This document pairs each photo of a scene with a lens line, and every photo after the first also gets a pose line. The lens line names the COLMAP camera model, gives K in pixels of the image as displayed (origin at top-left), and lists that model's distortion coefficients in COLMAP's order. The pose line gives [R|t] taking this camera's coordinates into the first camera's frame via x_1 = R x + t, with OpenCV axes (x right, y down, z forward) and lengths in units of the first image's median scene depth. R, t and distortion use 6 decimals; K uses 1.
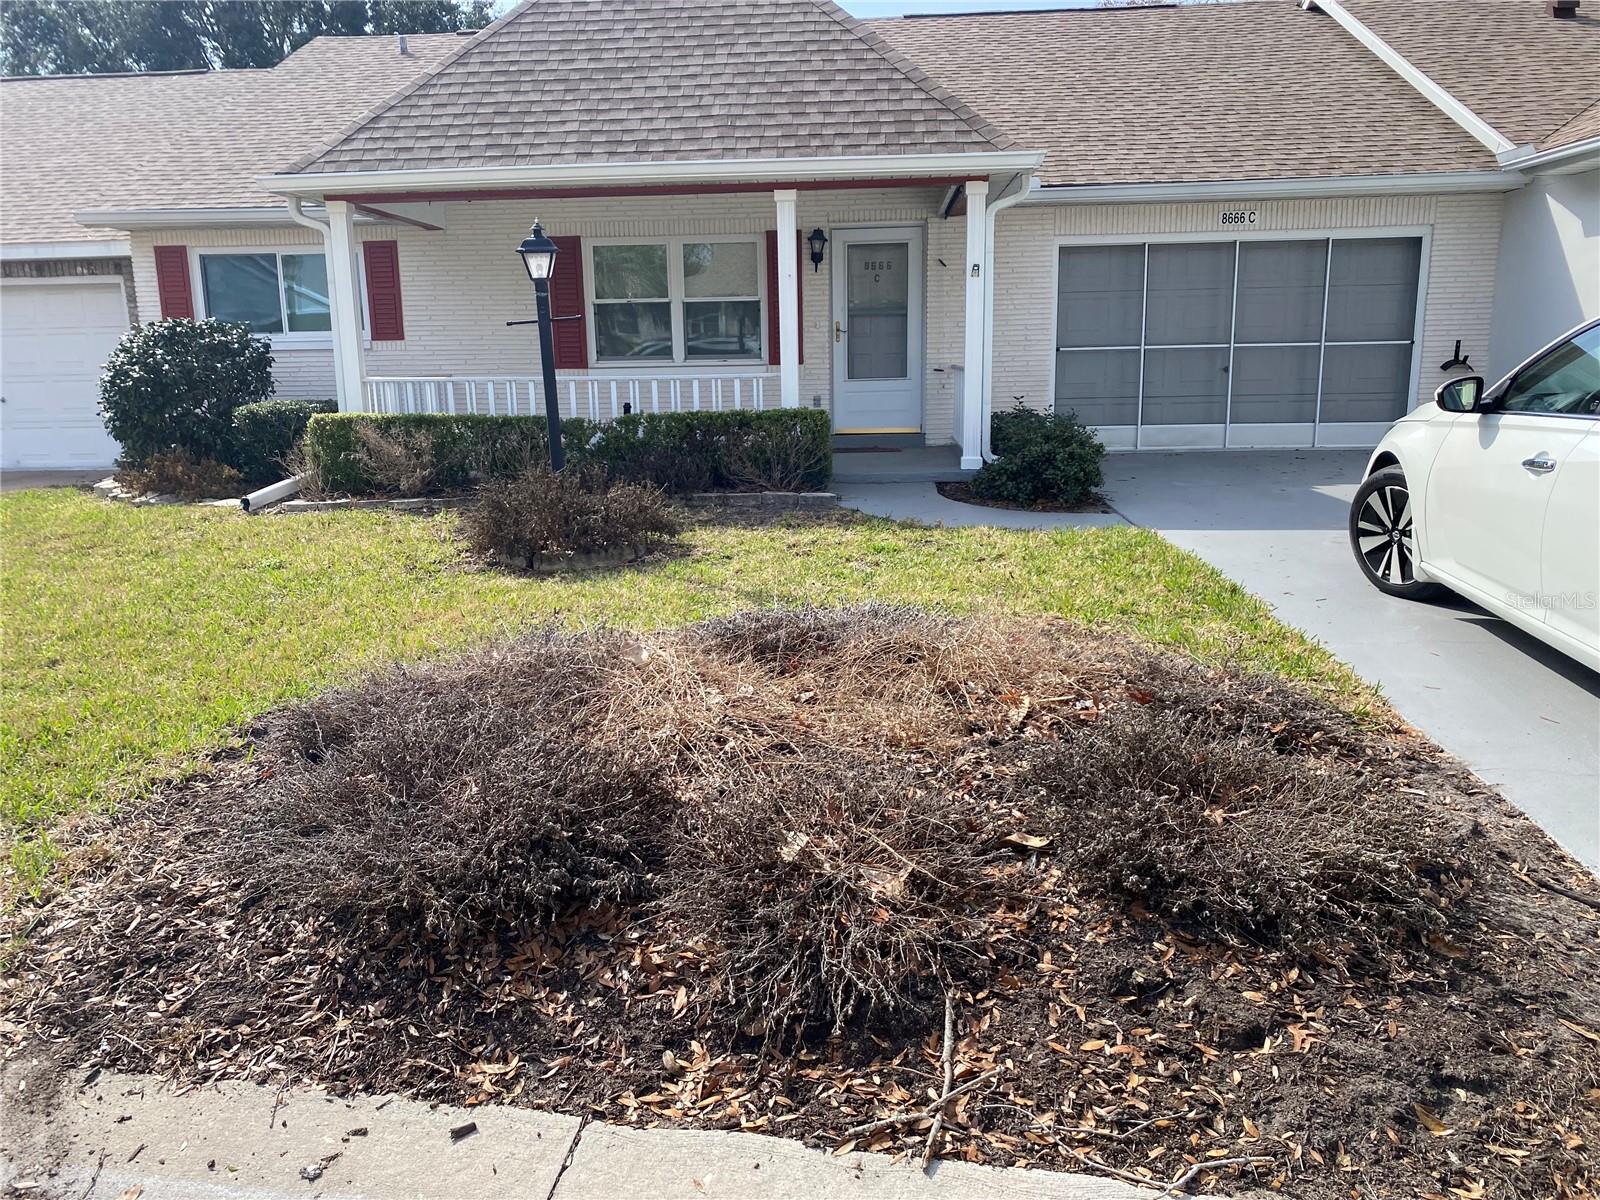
lens RADIAL K [[1217.0, 0, 790.2], [0, 1217.0, 605.3], [0, 0, 1]] dist [0.029468, -0.029634]
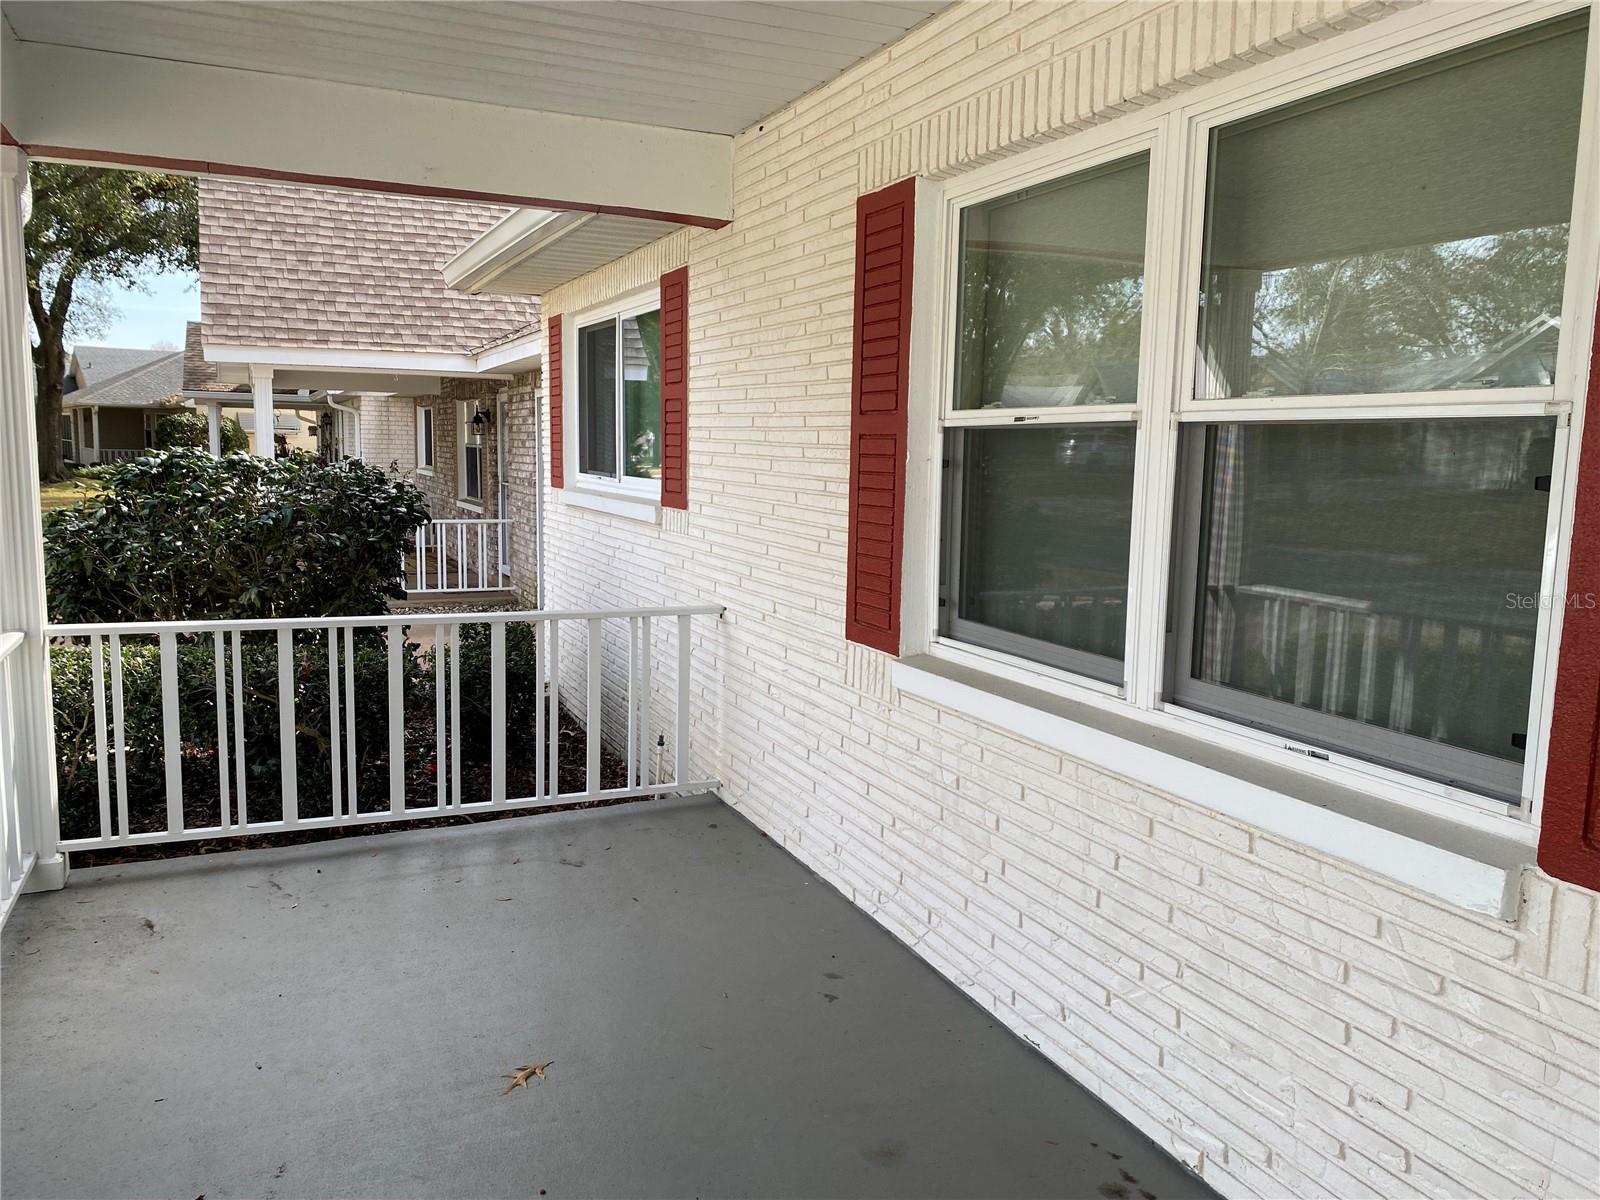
lens RADIAL K [[1217.0, 0, 790.2], [0, 1217.0, 605.3], [0, 0, 1]] dist [0.029468, -0.029634]
pose [[0.461119, 0.142414, -0.875835, 0.072279], [-0.210862, 0.976349, 0.047741, -0.264667], [0.861920, 0.162666, 0.480243, 1.047957]]
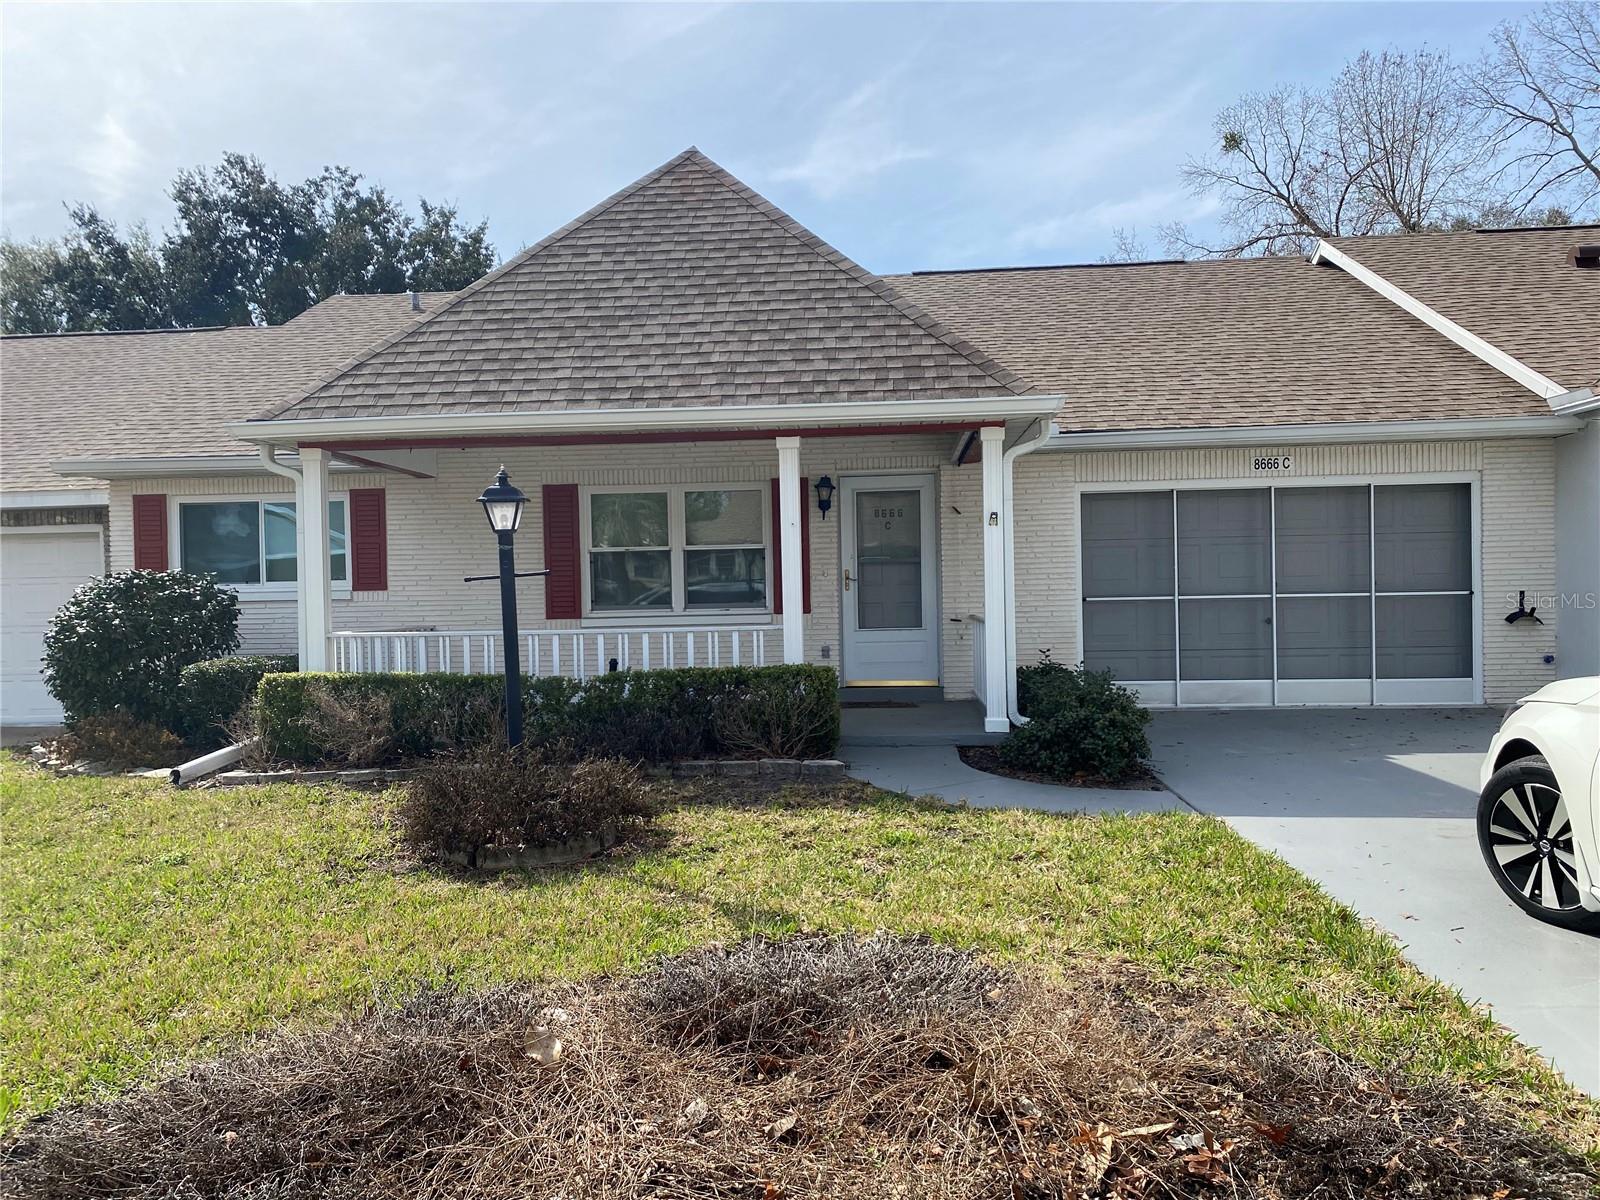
lens RADIAL K [[1217.0, 0, 790.2], [0, 1217.0, 605.3], [0, 0, 1]] dist [0.029468, -0.029634]
pose [[0.999888, -0.000552, -0.014971, 0.010957], [-0.002335, 0.981364, -0.192144, -0.031930], [0.014798, 0.192157, 0.981253, 0.104878]]
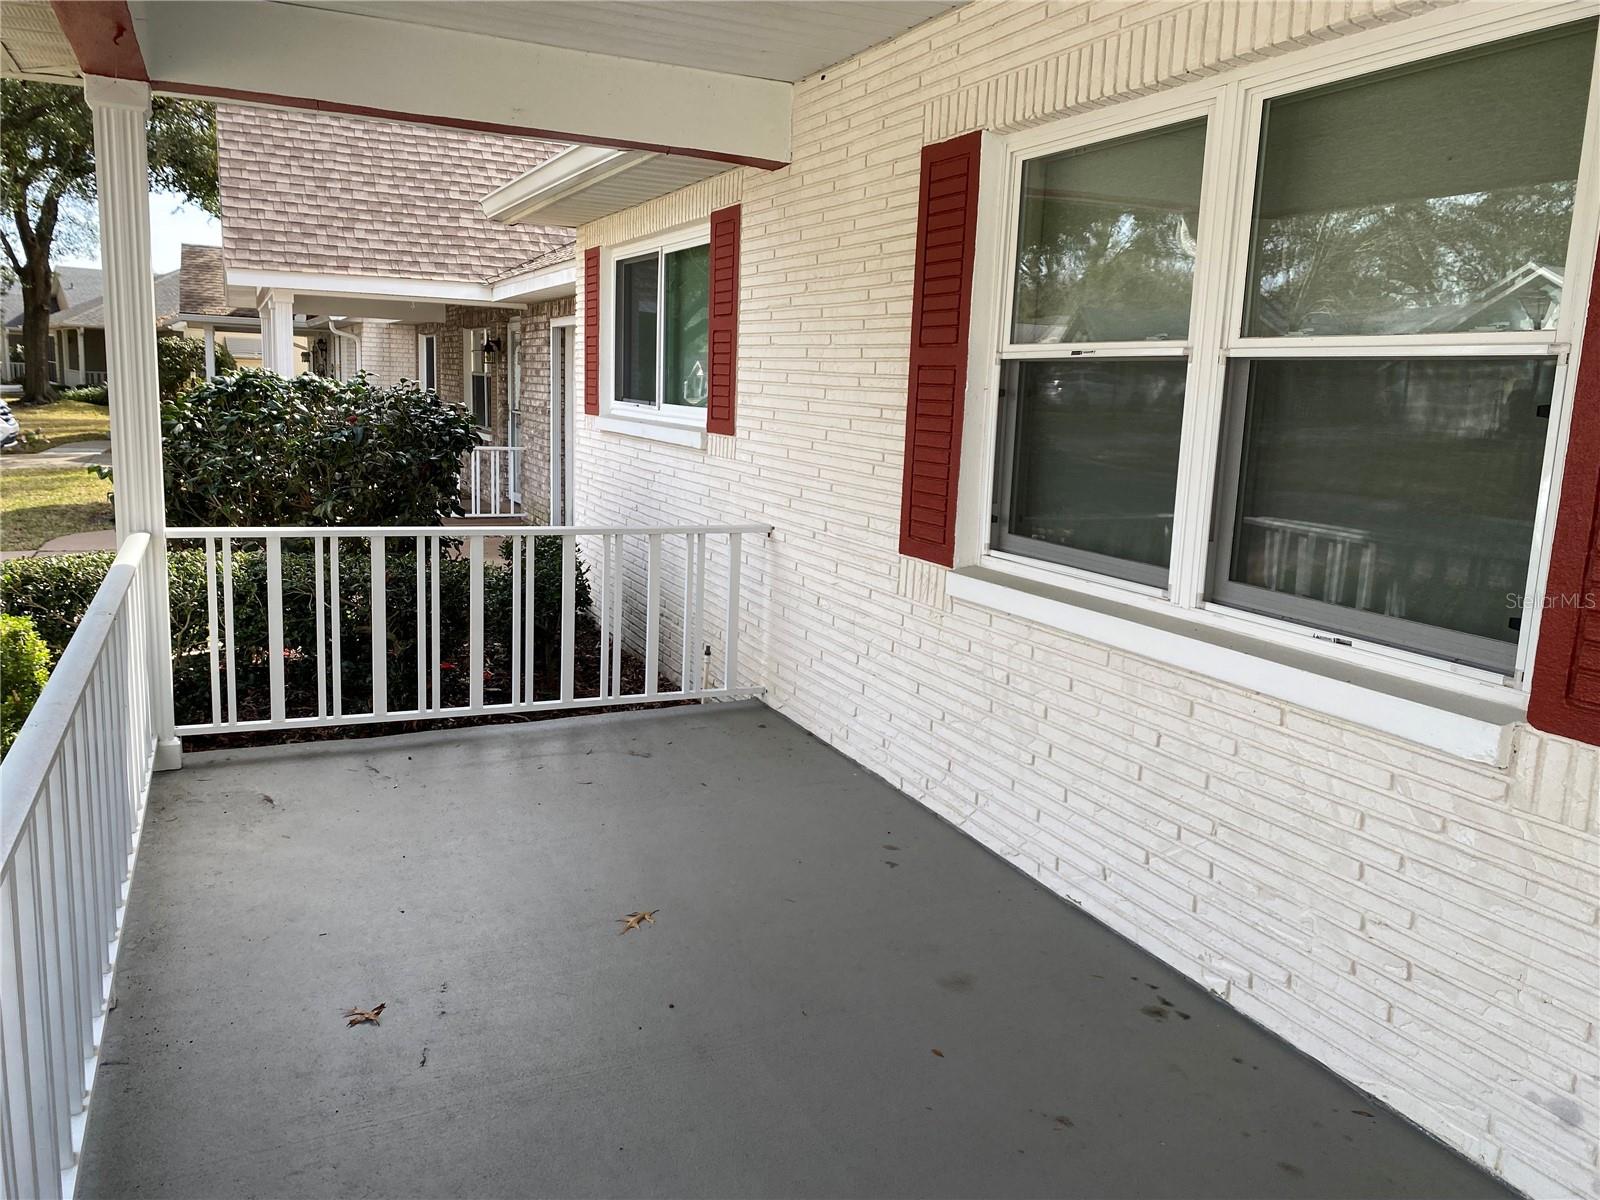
lens RADIAL K [[1218.1, 0, 787.1], [0, 1218.1, 589.8], [0, 0, 1]] dist [0.030841, -0.031993]
pose [[0.471278, 0.183466, -0.862692, 0.093545], [-0.227882, 0.970242, 0.081850, -0.253441], [0.852037, 0.158018, 0.499063, 1.008685]]
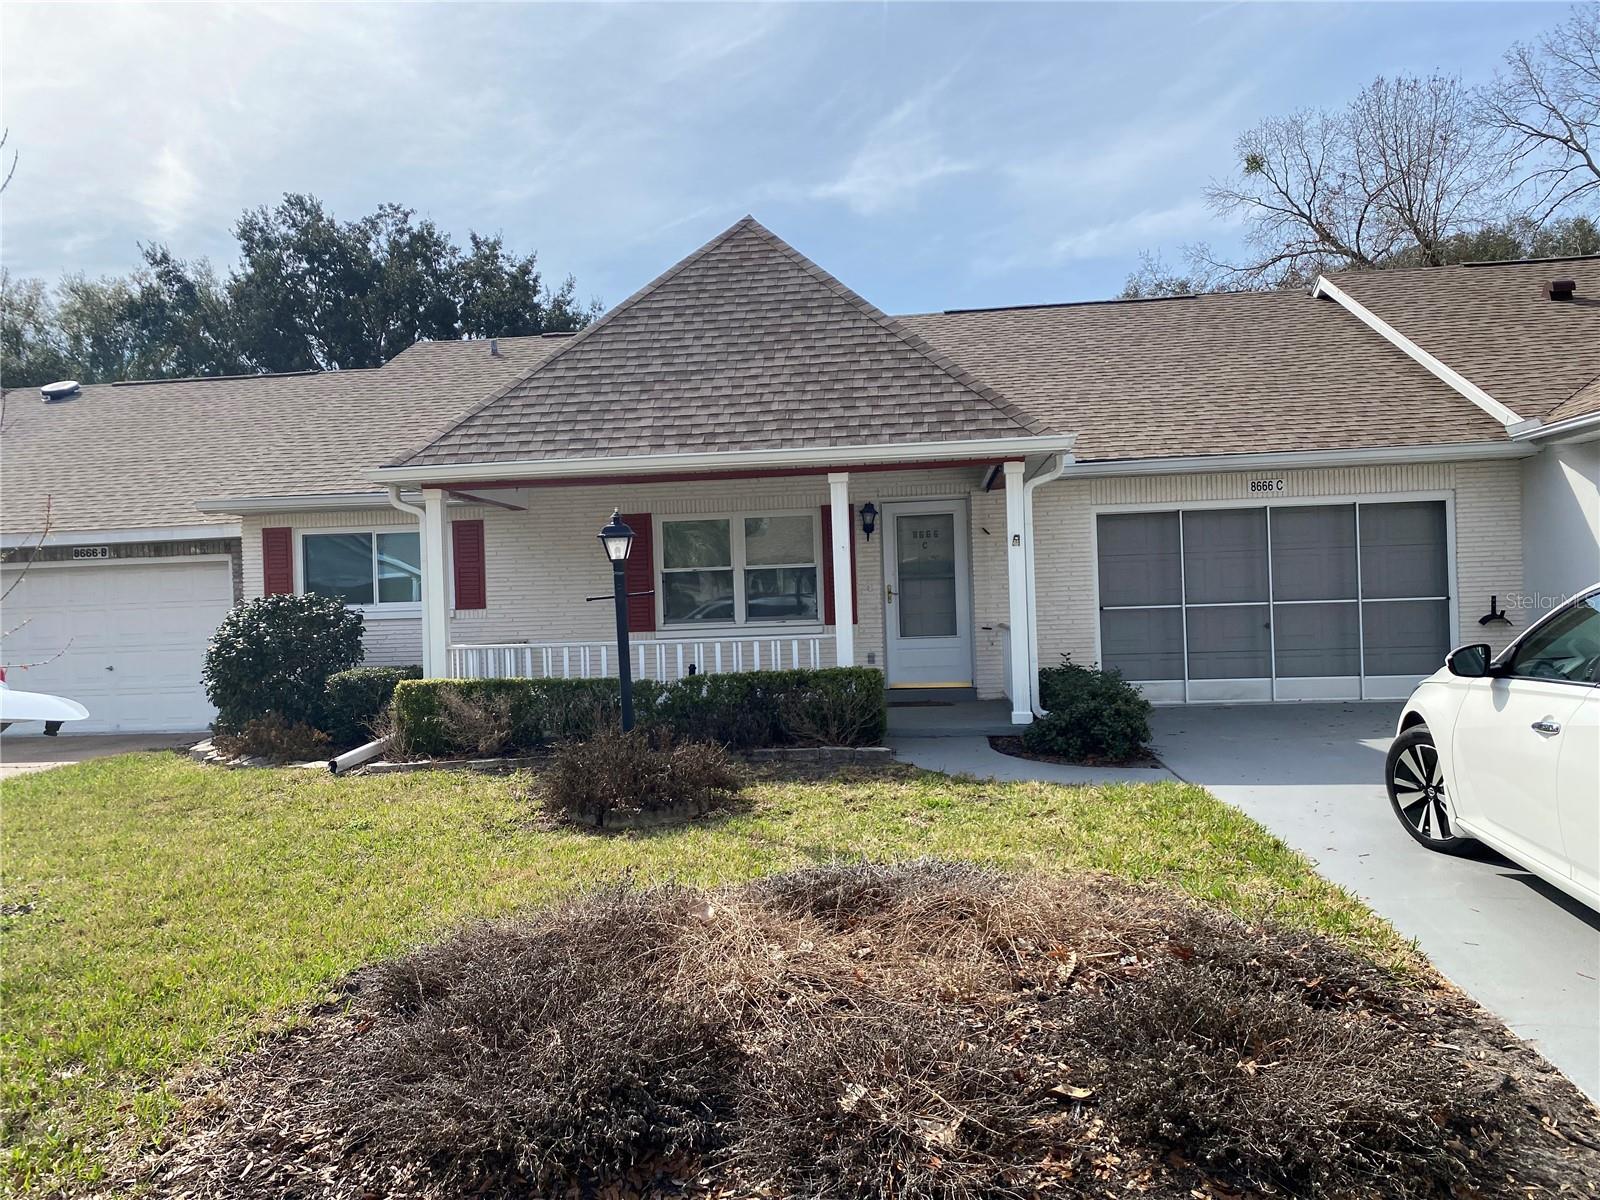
lens RADIAL K [[1217.0, 0, 790.2], [0, 1217.0, 605.3], [0, 0, 1]] dist [0.029468, -0.029634]
pose [[0.998854, -0.014128, -0.045729, 0.000981], [0.004559, 0.979180, -0.202943, -0.002195], [0.047644, 0.202502, 0.978122, -0.041783]]
